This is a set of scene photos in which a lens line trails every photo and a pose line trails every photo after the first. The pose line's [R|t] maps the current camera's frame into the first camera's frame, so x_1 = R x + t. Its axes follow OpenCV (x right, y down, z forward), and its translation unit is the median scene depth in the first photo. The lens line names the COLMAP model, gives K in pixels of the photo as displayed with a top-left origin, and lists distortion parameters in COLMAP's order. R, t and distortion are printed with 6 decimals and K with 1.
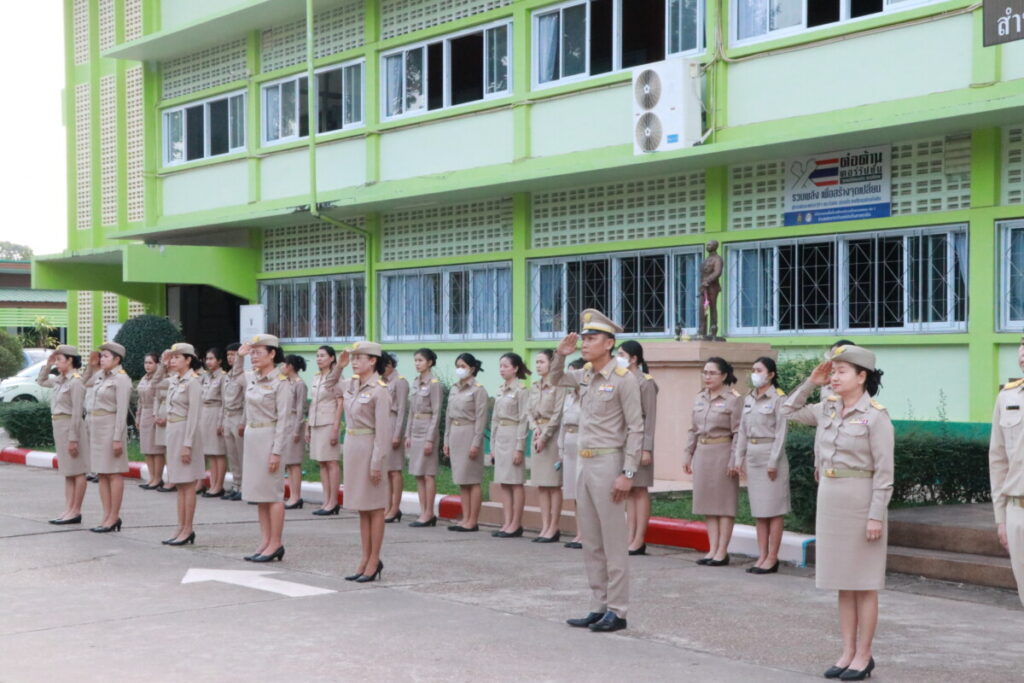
lens RADIAL K [[1697.1, 0, 556.6], [0, 1697.1, 396.0], [0, 0, 1]] dist [0.091750, 0.170486]
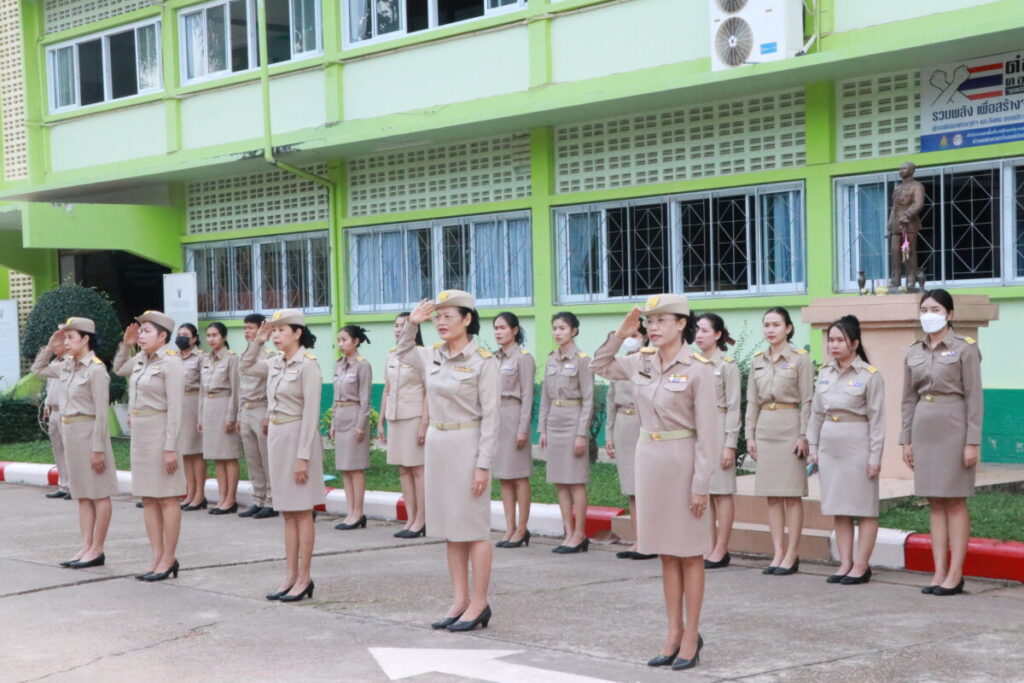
lens RADIAL K [[1761.9, 0, 477.4], [0, 1761.9, 370.8], [0, 0, 1]] dist [0.134716, 0.385300]
pose [[0.997611, -0.027251, 0.063477, -0.109718], [0.027218, 0.999629, 0.001377, -0.003240], [-0.063491, 0.000354, 0.997982, 0.146506]]
